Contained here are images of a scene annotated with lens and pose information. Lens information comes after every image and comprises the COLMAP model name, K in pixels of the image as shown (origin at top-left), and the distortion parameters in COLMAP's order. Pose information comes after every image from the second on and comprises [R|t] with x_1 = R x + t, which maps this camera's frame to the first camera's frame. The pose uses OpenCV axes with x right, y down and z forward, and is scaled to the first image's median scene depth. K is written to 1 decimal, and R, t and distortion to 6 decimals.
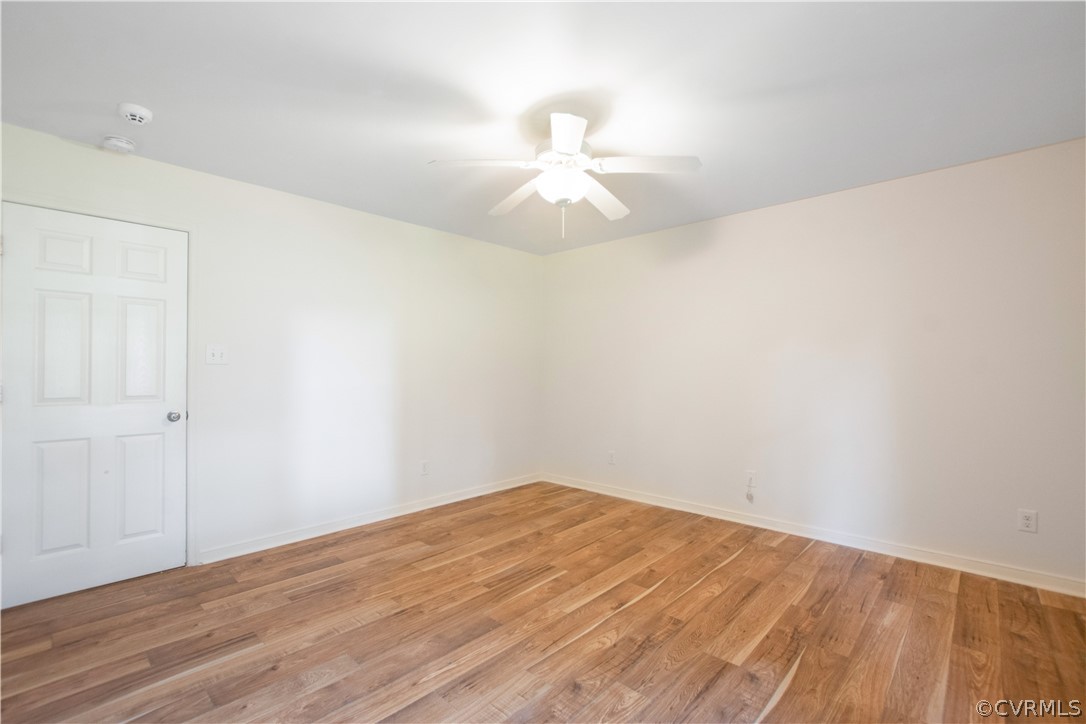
lens RADIAL K [[482.7, 0, 537.2], [0, 482.7, 357.6], [0, 0, 1]] dist [-0.002268, -0.001565]
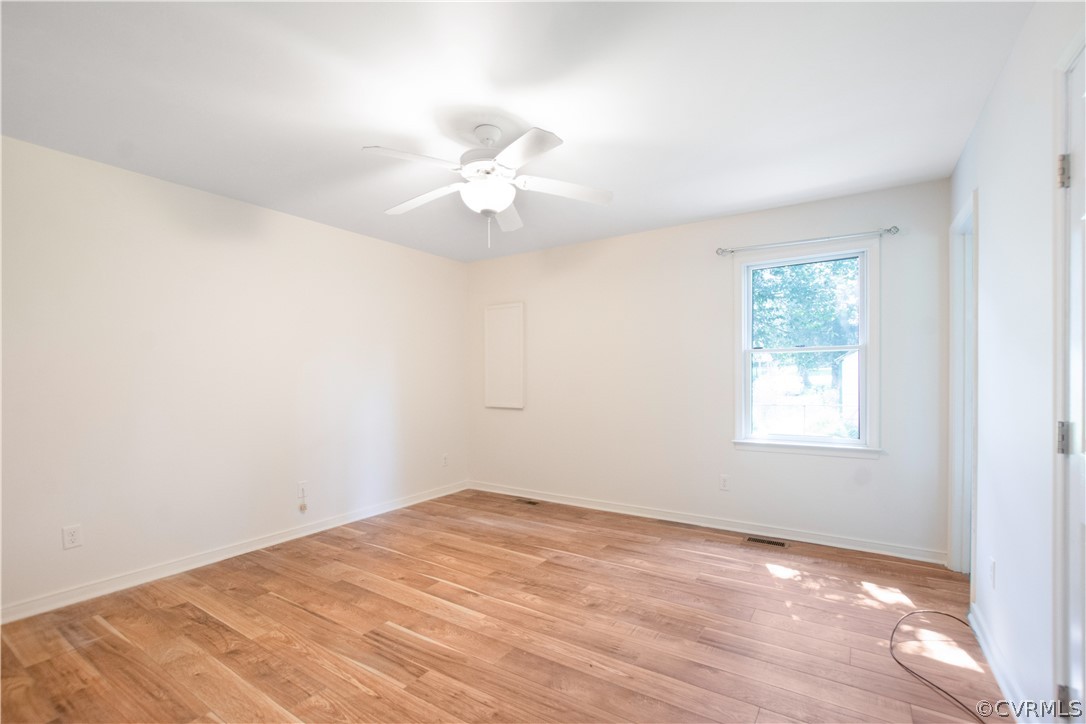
lens RADIAL K [[482.7, 0, 541.9], [0, 482.7, 368.1], [0, 0, 1]] dist [-0.002268, -0.001565]
pose [[-0.176723, 0.018610, 0.984085, -1.071729], [-0.016130, 0.999632, -0.021800, 0.021726], [-0.984128, -0.019726, -0.176358, 1.171238]]
